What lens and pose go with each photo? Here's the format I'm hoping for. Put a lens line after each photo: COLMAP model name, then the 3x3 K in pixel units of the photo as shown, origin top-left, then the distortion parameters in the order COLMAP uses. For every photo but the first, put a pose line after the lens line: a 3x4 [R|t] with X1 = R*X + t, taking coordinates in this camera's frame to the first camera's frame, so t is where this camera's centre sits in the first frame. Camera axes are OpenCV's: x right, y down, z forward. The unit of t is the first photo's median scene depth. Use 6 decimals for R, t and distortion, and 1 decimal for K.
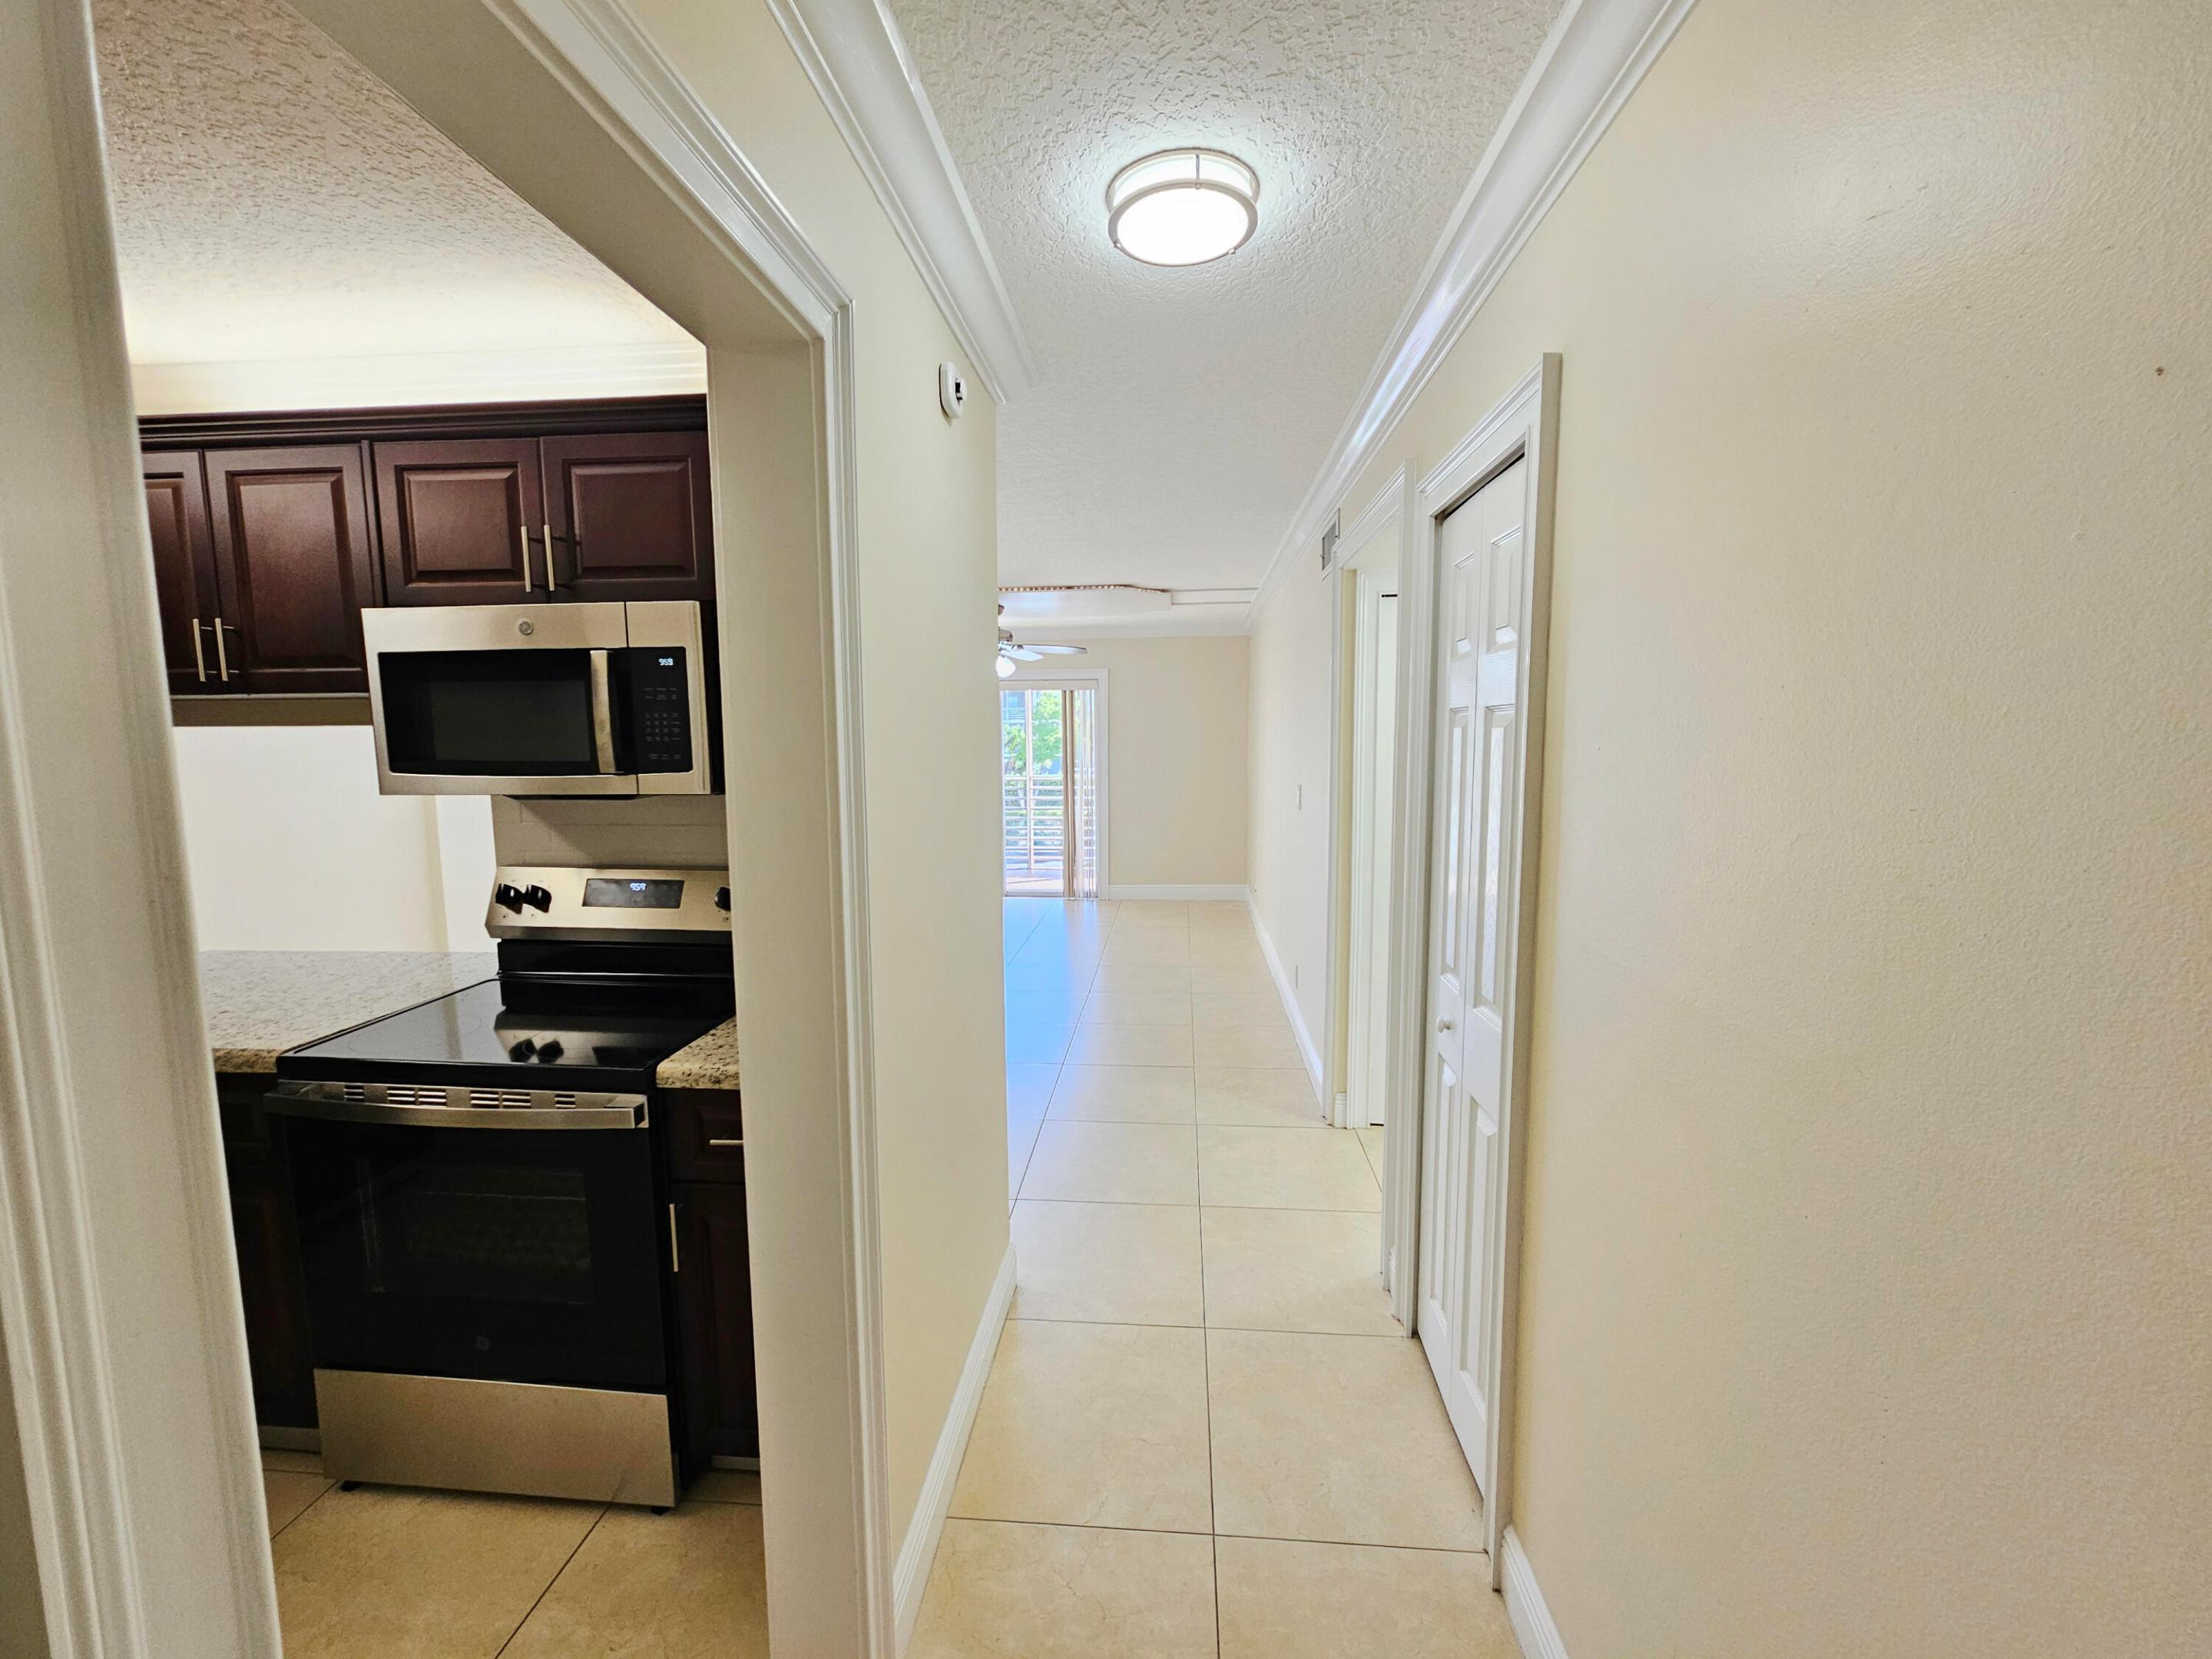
lens RADIAL K [[898.9, 0, 1107.6], [0, 898.9, 845.1], [0, 0, 1]] dist [0.001168, -0.000064]
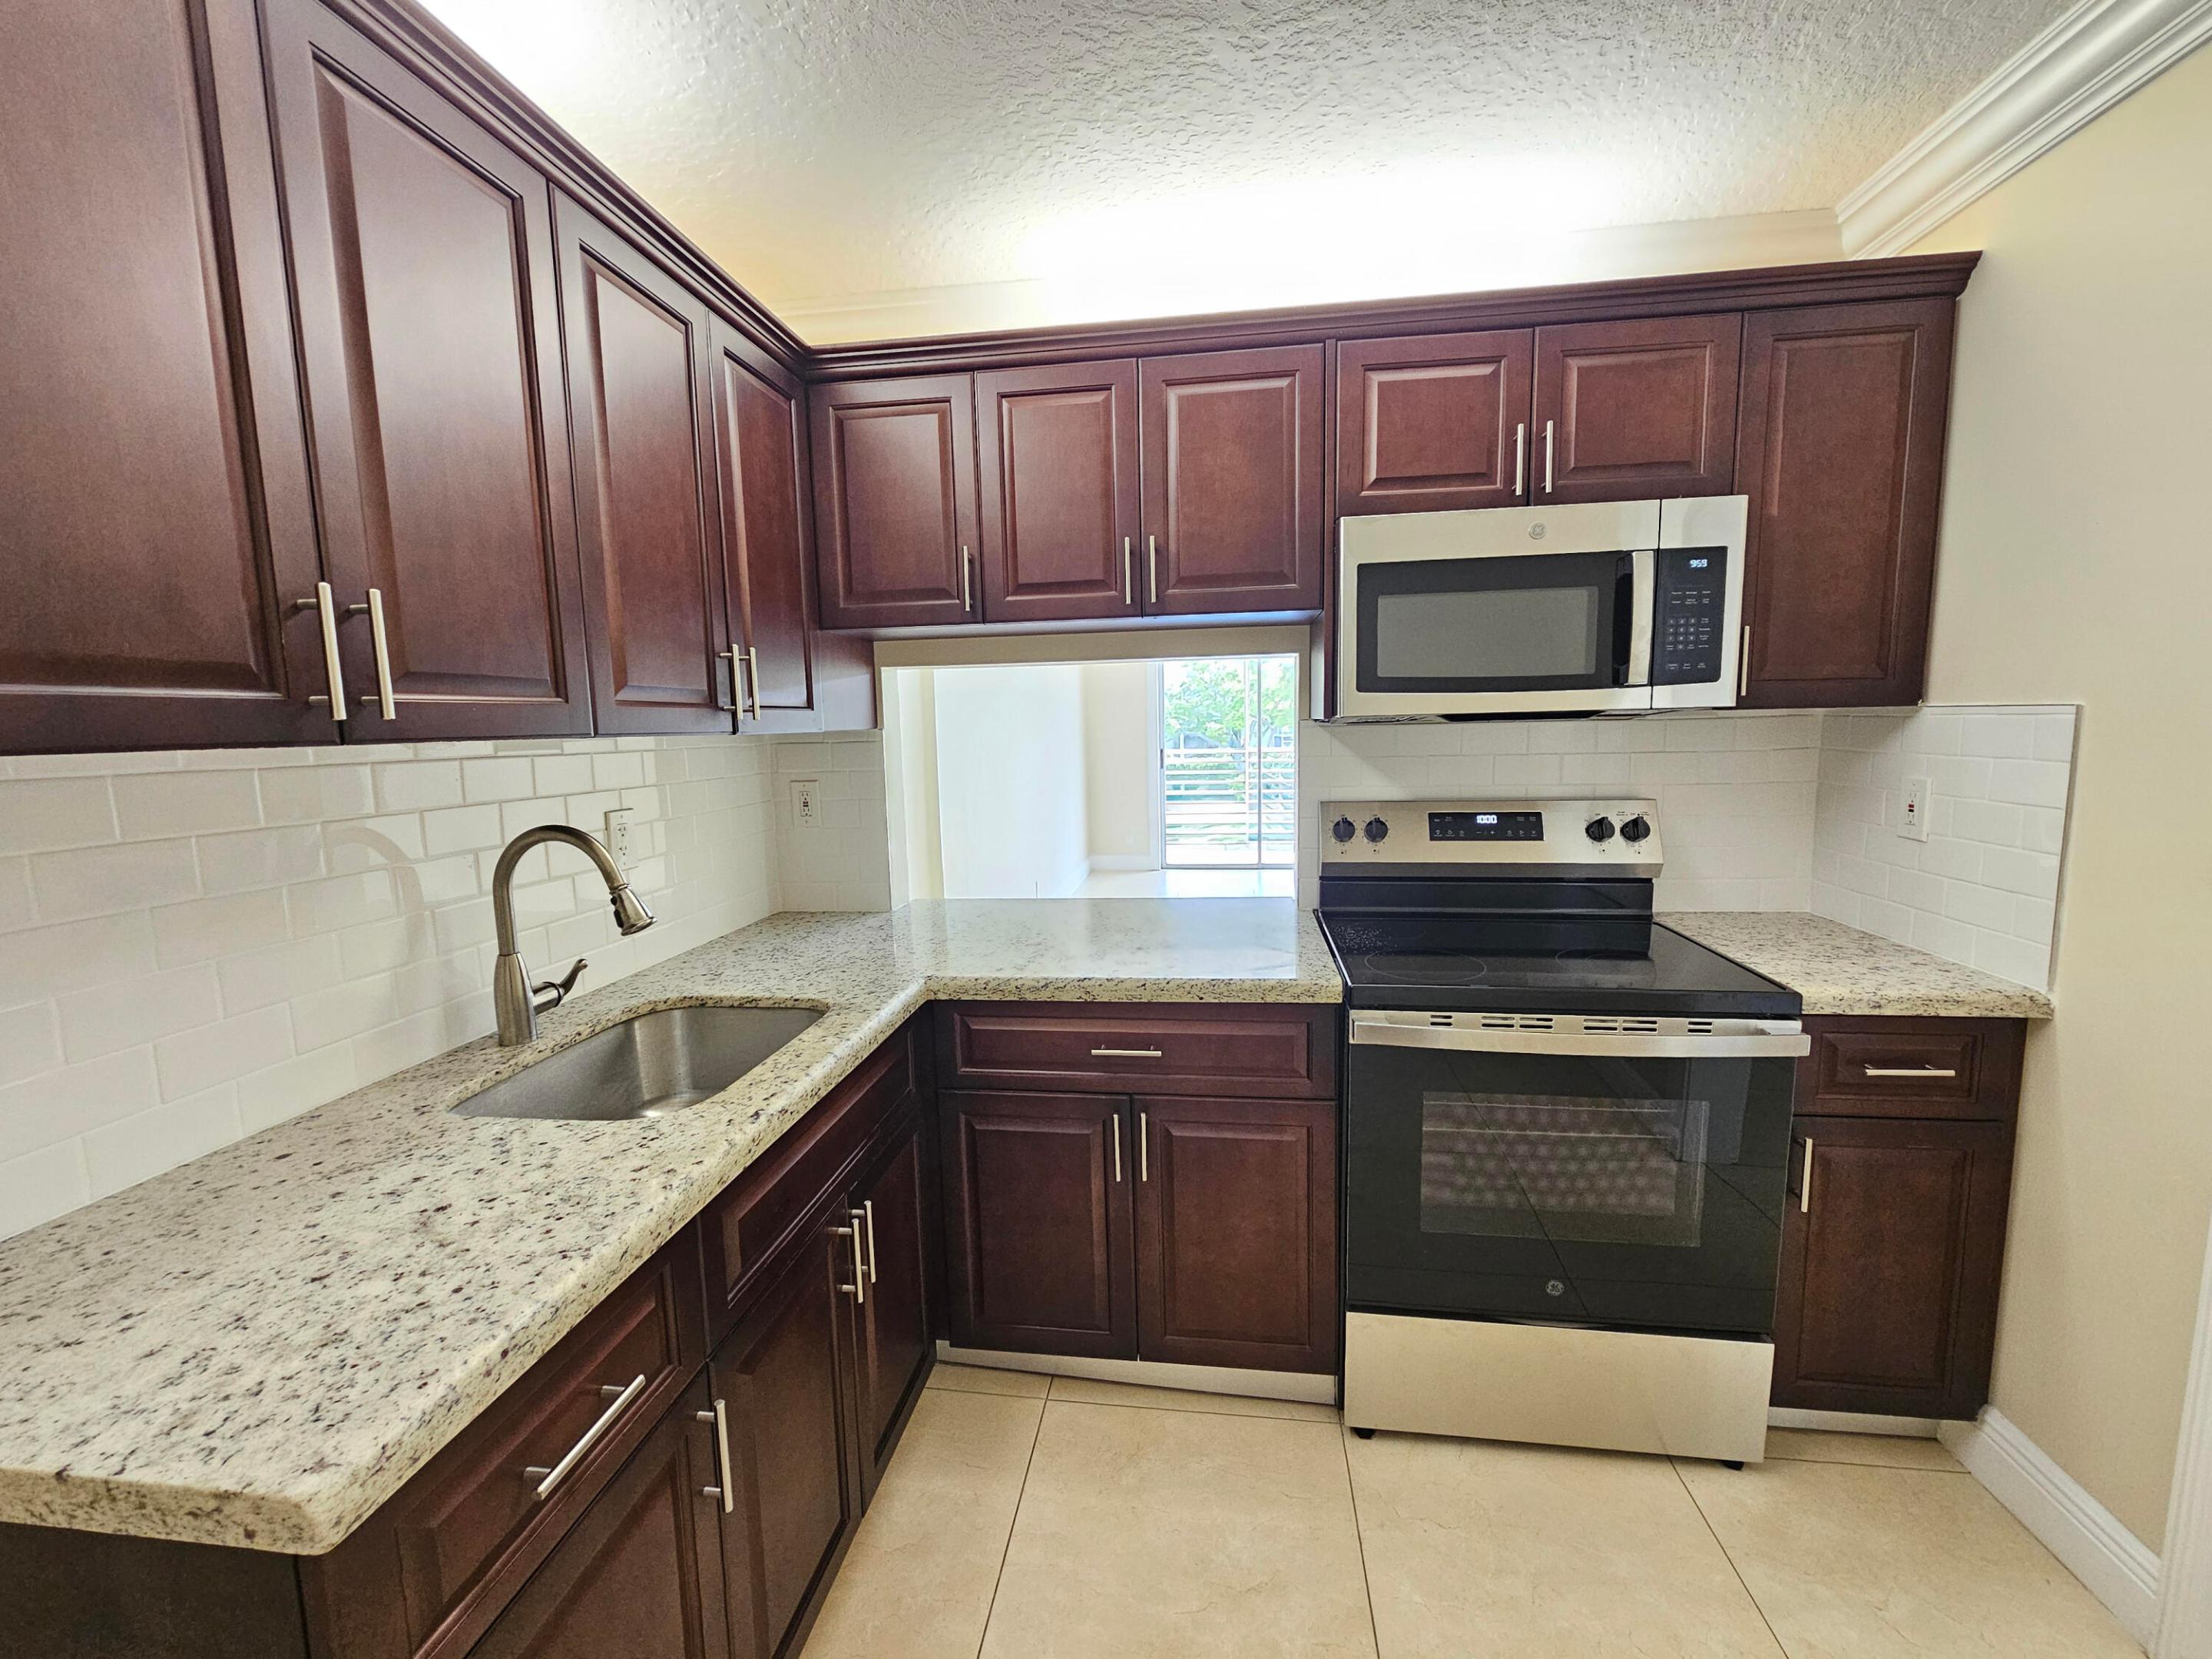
lens RADIAL K [[898.9, 0, 1105.8], [0, 898.9, 824.2], [0, 0, 1]] dist [0.001168, -0.000064]
pose [[0.998741, -0.017091, -0.047155, -1.056580], [0.018594, 0.999326, 0.031641, 0.025550], [0.046582, -0.032478, 0.998386, 0.029818]]
